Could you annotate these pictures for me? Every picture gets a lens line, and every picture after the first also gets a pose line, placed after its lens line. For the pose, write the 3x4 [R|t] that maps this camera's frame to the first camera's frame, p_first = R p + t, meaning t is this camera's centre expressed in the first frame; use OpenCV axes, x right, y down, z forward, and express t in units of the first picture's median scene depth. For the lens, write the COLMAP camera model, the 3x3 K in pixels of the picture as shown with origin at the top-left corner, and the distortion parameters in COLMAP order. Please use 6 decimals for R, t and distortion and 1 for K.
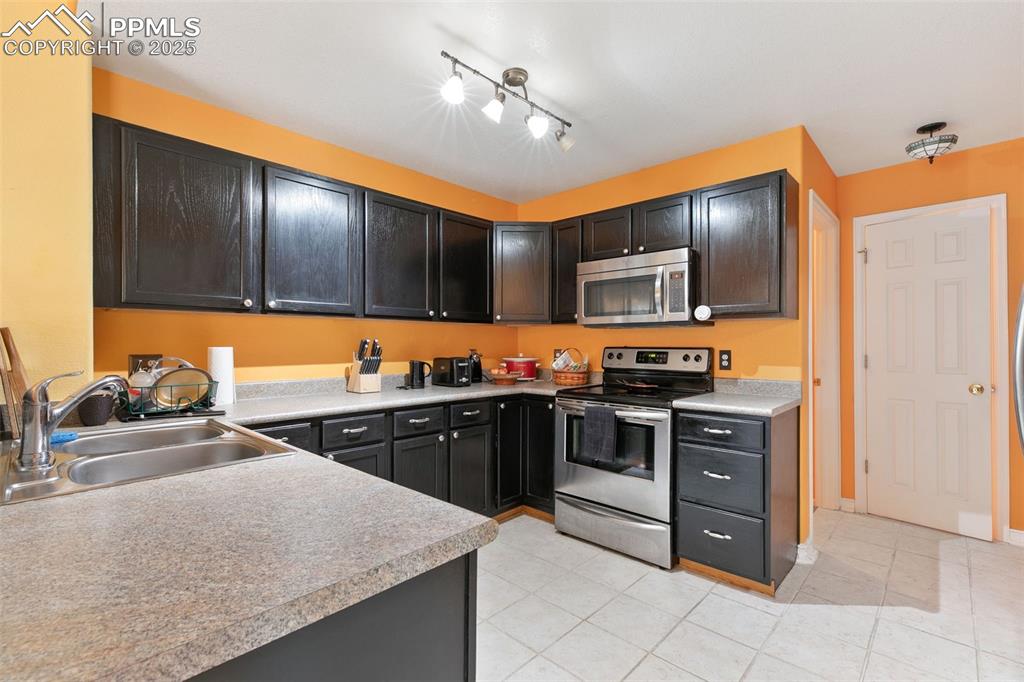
lens RADIAL K [[457.1, 0, 508.0], [0, 457.1, 342.9], [0, 0, 1]] dist [0.003746, -0.000577]
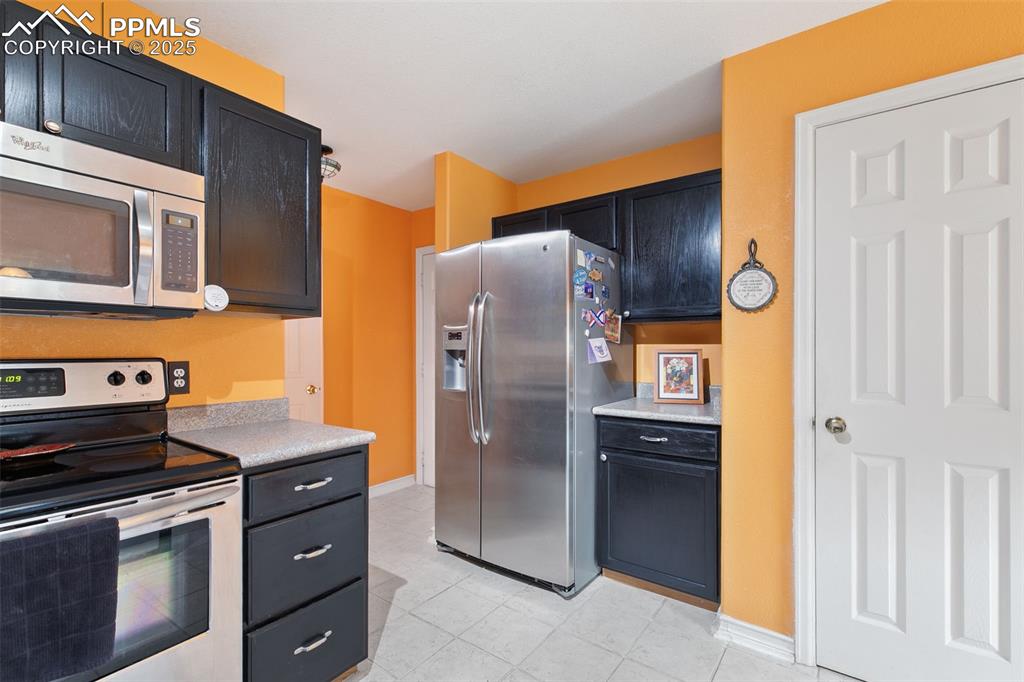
lens RADIAL K [[457.2, 0, 508.9], [0, 457.2, 349.0], [0, 0, 1]] dist [0.004077, 0.000047]
pose [[-0.120265, 0.001669, 0.992740, -0.181183], [-0.001630, 0.999997, -0.001878, -0.000332], [-0.992740, -0.001844, -0.120262, 0.631587]]
